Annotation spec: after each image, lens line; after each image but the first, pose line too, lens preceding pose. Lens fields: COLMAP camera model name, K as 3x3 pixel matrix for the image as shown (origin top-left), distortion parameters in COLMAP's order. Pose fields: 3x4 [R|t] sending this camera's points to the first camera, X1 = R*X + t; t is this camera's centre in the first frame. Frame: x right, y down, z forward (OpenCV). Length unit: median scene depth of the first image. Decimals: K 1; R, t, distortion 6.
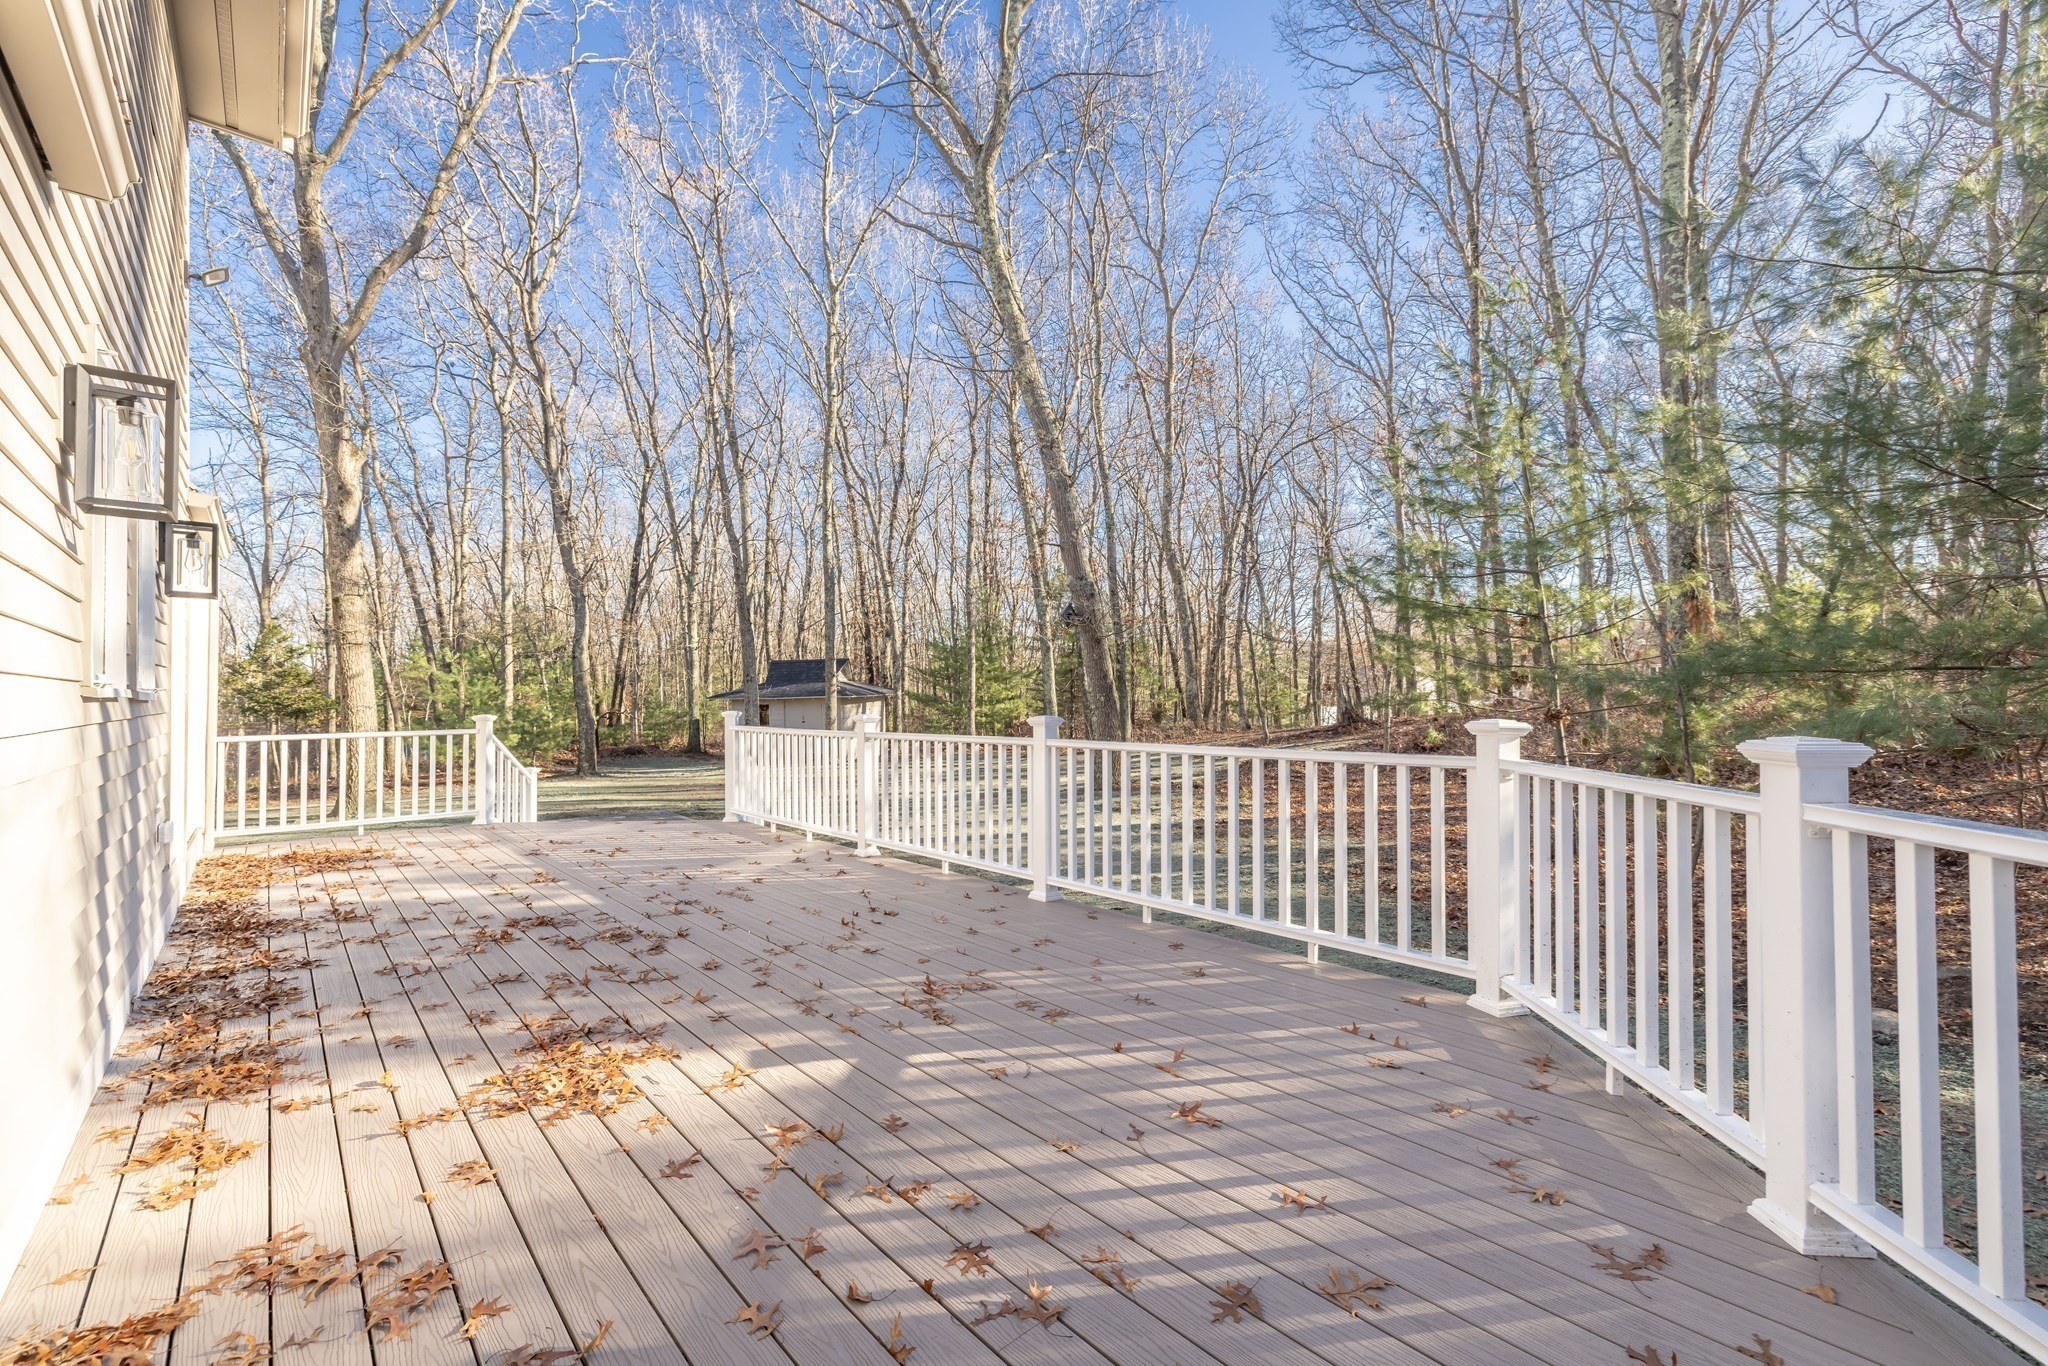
lens RADIAL K [[867.3, 0, 1024.0], [0, 867.3, 683.0], [0, 0, 1]] dist [-0.001840, -0.000136]
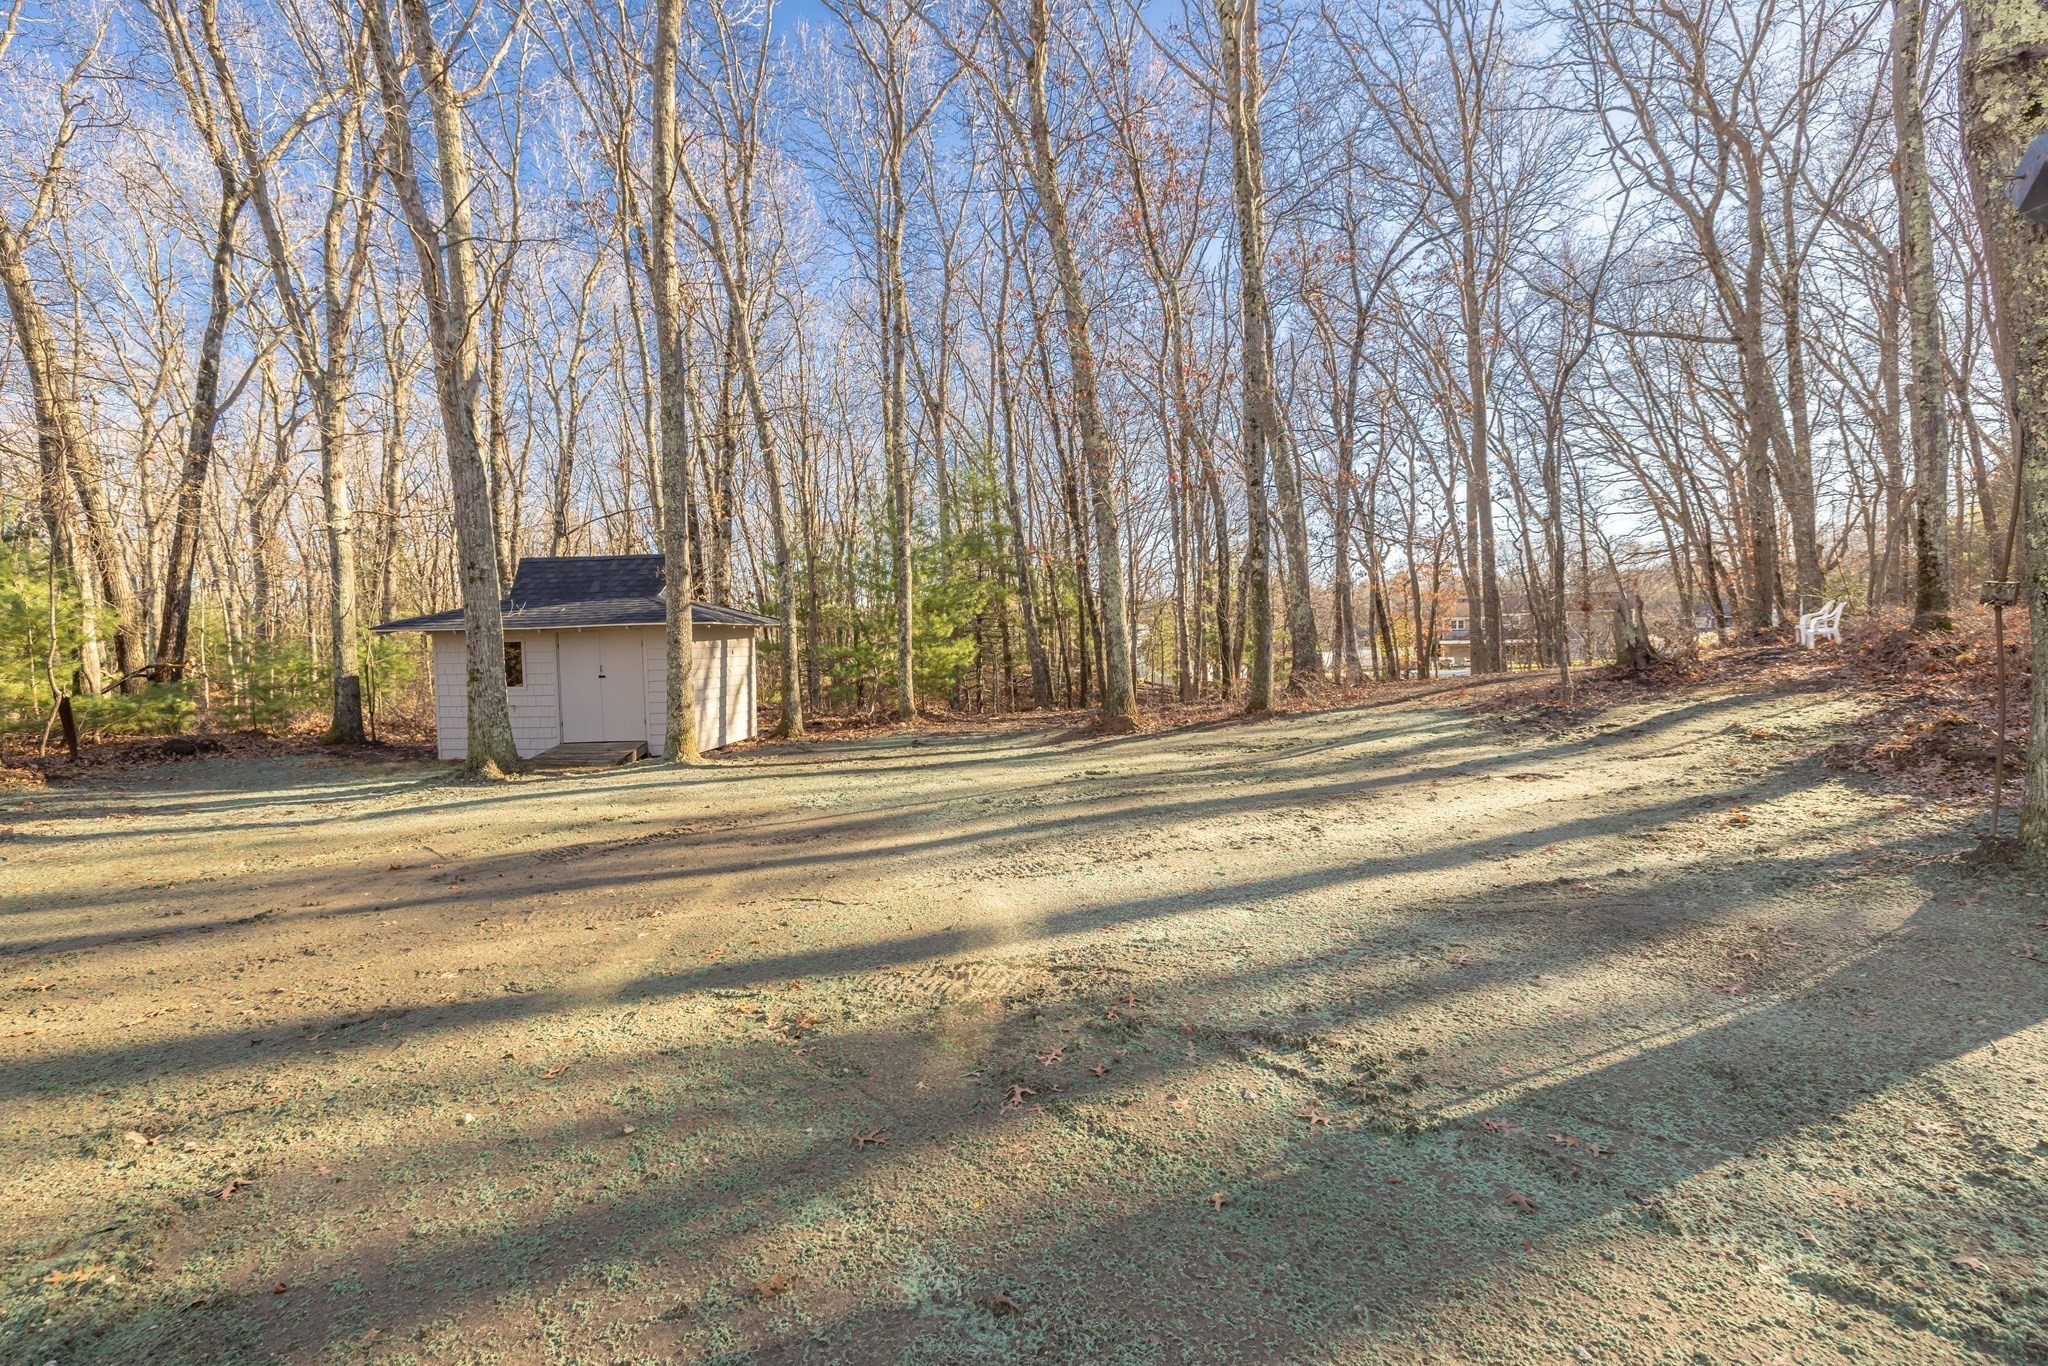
lens RADIAL K [[867.3, 0, 1024.0], [0, 867.3, 683.0], [0, 0, 1]] dist [-0.001840, -0.000136]
pose [[0.963399, -0.014841, 0.267660, -0.147153], [0.002181, 0.998867, 0.047533, 0.023854], [-0.268062, -0.045210, 0.962340, 0.438775]]
